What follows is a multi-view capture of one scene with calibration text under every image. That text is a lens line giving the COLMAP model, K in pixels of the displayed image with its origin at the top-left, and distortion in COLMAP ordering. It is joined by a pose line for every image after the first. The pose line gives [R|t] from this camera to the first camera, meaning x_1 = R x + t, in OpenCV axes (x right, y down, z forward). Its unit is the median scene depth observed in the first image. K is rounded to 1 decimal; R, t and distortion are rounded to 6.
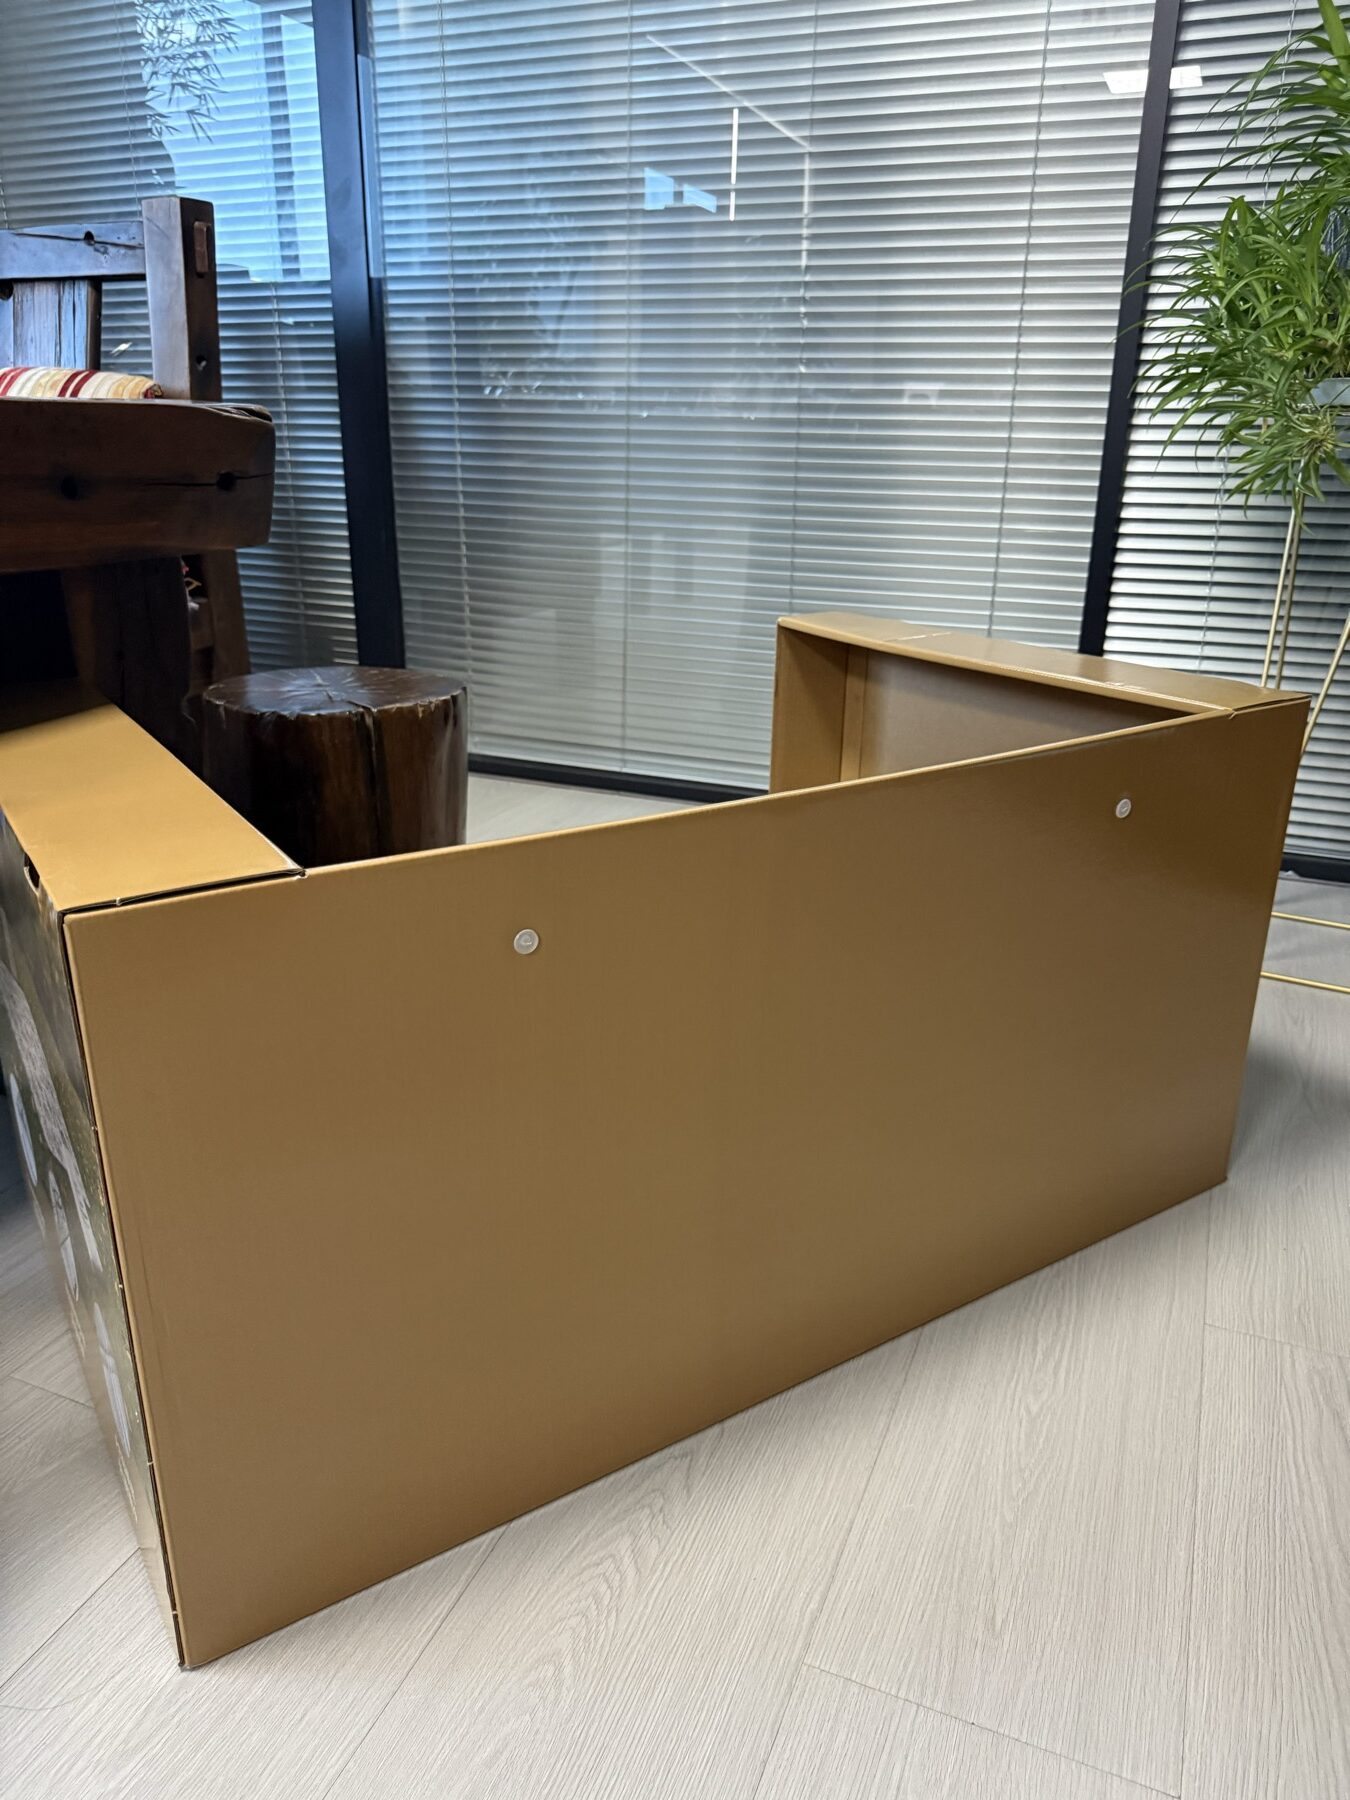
lens RADIAL K [[1325.3, 0, 666.5], [0, 1325.3, 892.9], [0, 0, 1]] dist [0.012198, -0.018674]
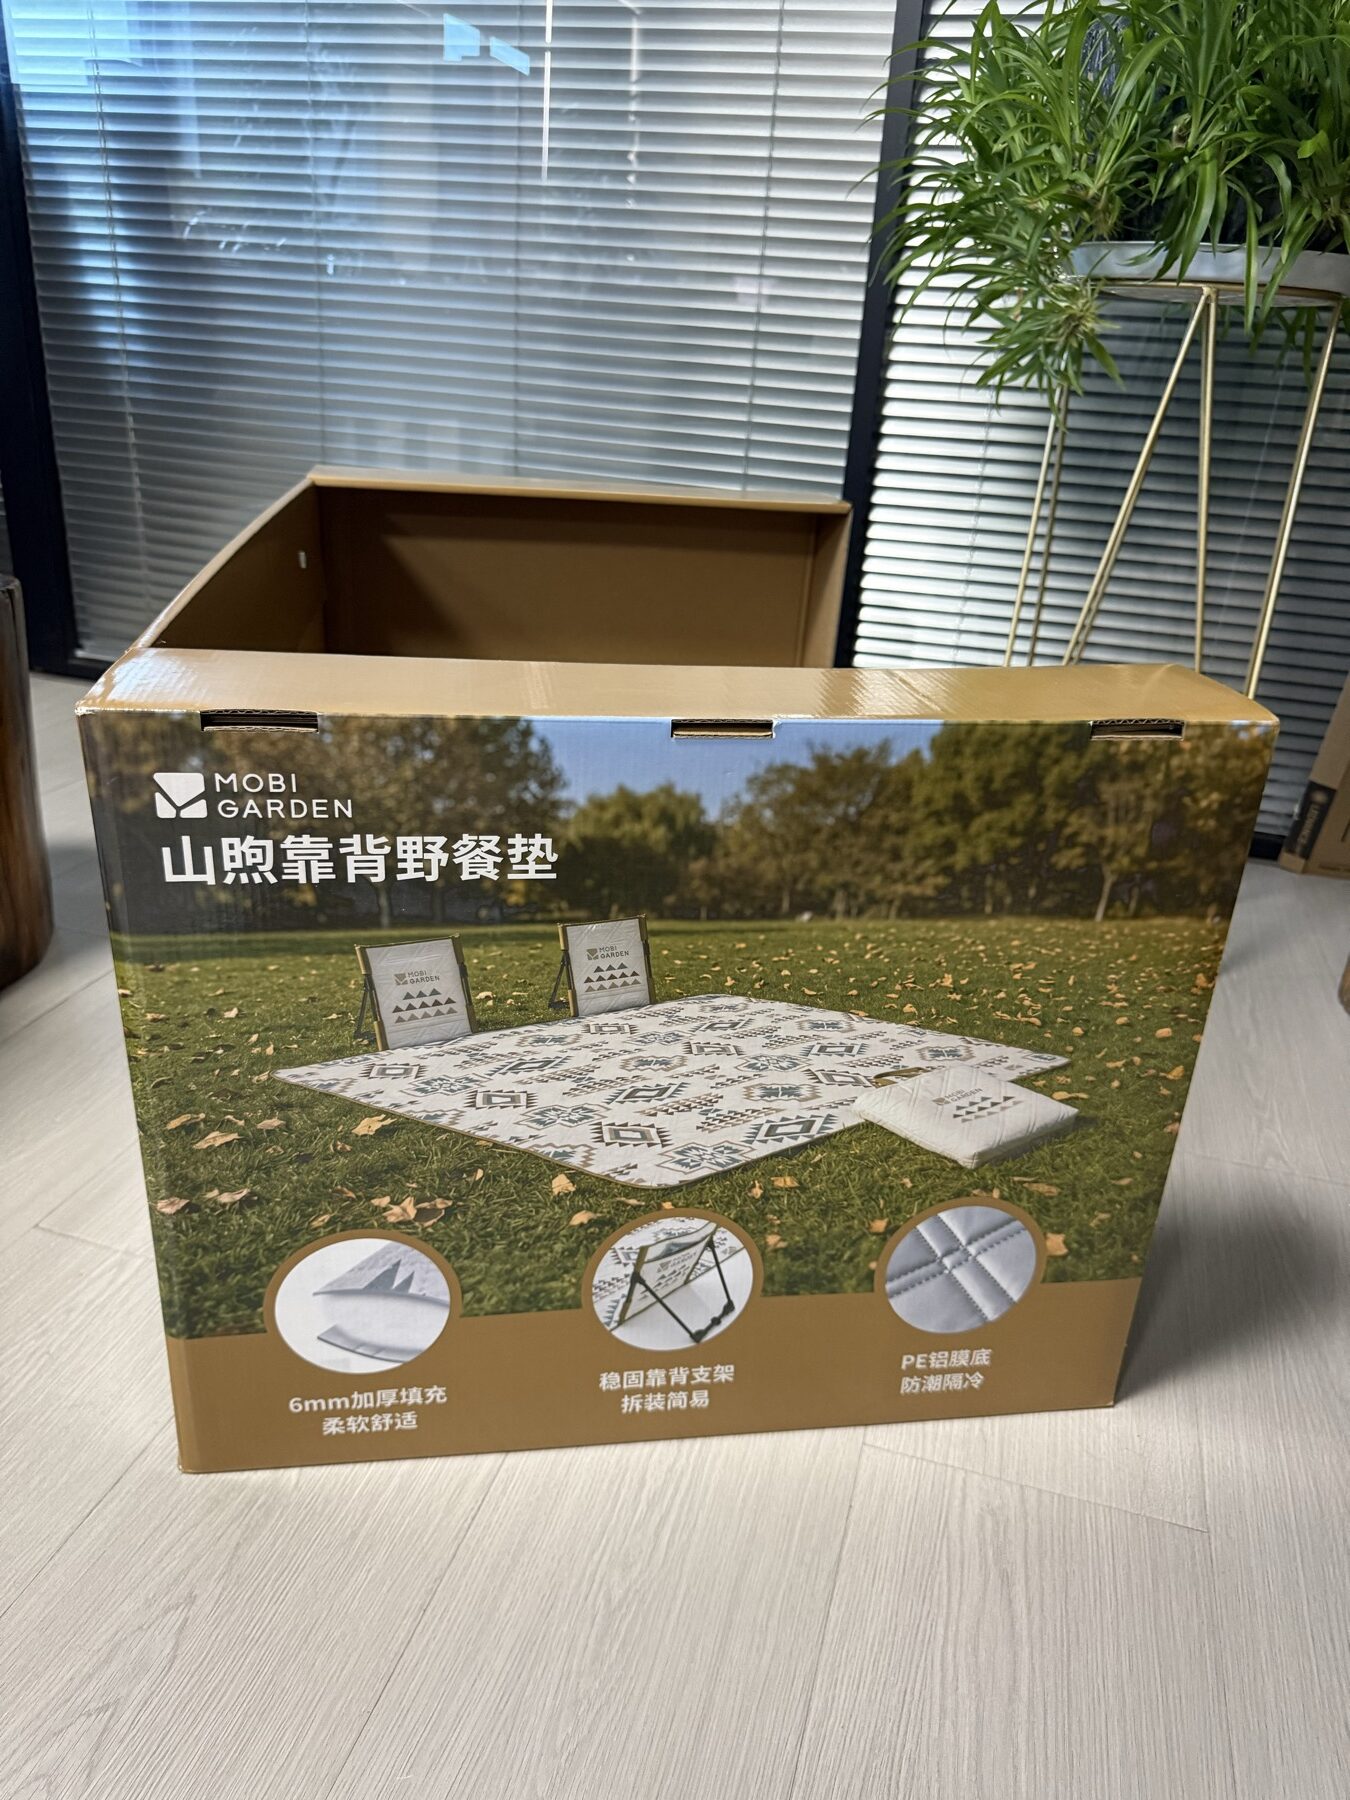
lens RADIAL K [[1325.3, 0, 668.0], [0, 1325.3, 904.1], [0, 0, 1]] dist [0.012198, -0.018674]
pose [[0.993110, 0.001414, 0.117179, 0.123702], [-0.009923, 0.997350, 0.072068, -0.030303], [-0.116766, -0.072735, 0.990492, 0.161930]]
